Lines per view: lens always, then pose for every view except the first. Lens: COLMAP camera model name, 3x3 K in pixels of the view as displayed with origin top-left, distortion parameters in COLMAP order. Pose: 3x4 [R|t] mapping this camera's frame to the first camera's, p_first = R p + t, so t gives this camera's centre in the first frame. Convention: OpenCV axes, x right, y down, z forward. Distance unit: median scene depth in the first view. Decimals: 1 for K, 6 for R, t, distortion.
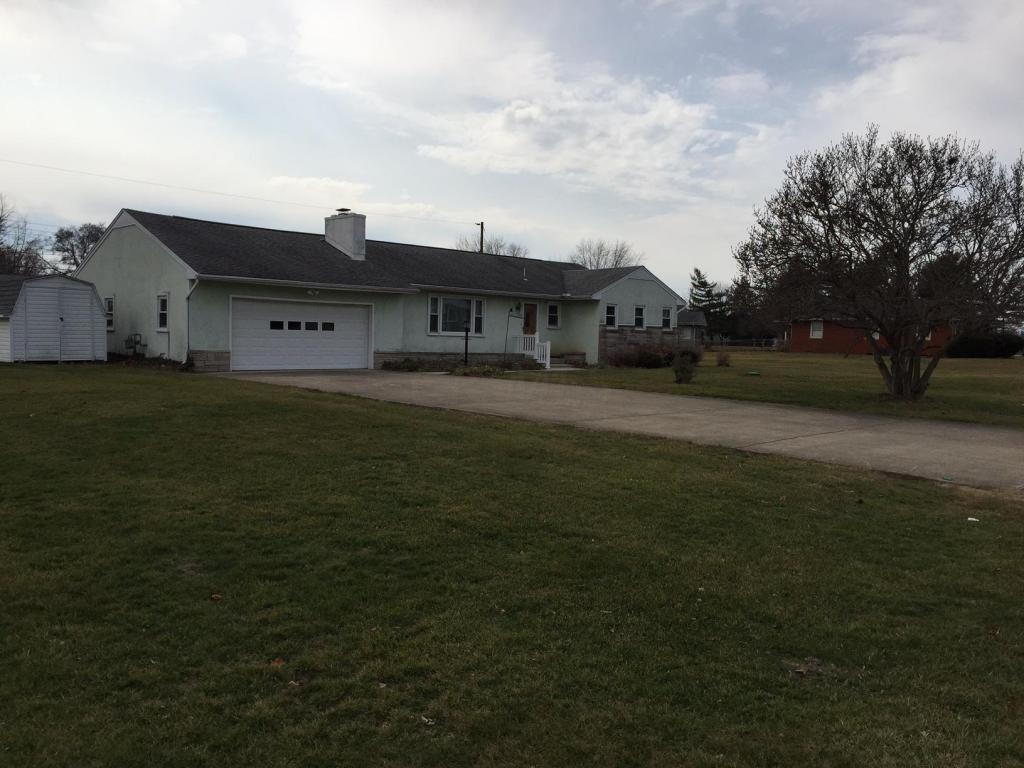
lens RADIAL K [[904.2, 0, 512.0], [0, 904.2, 384.0], [0, 0, 1]] dist [0.082230, -0.126865]
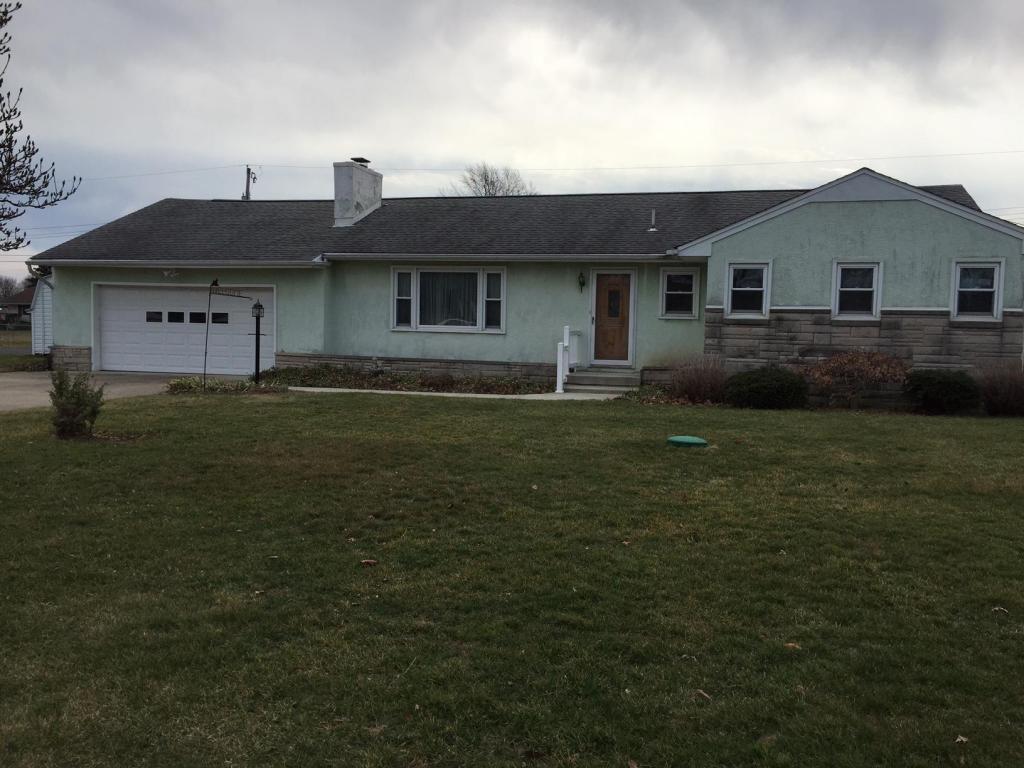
lens RADIAL K [[904.2, 0, 512.0], [0, 904.2, 384.0], [0, 0, 1]] dist [0.082230, -0.126865]
pose [[0.478719, 0.044837, -0.876822, 0.514897], [-0.055917, 0.998225, 0.020516, -0.033383], [0.876185, 0.039207, 0.480377, 0.754699]]
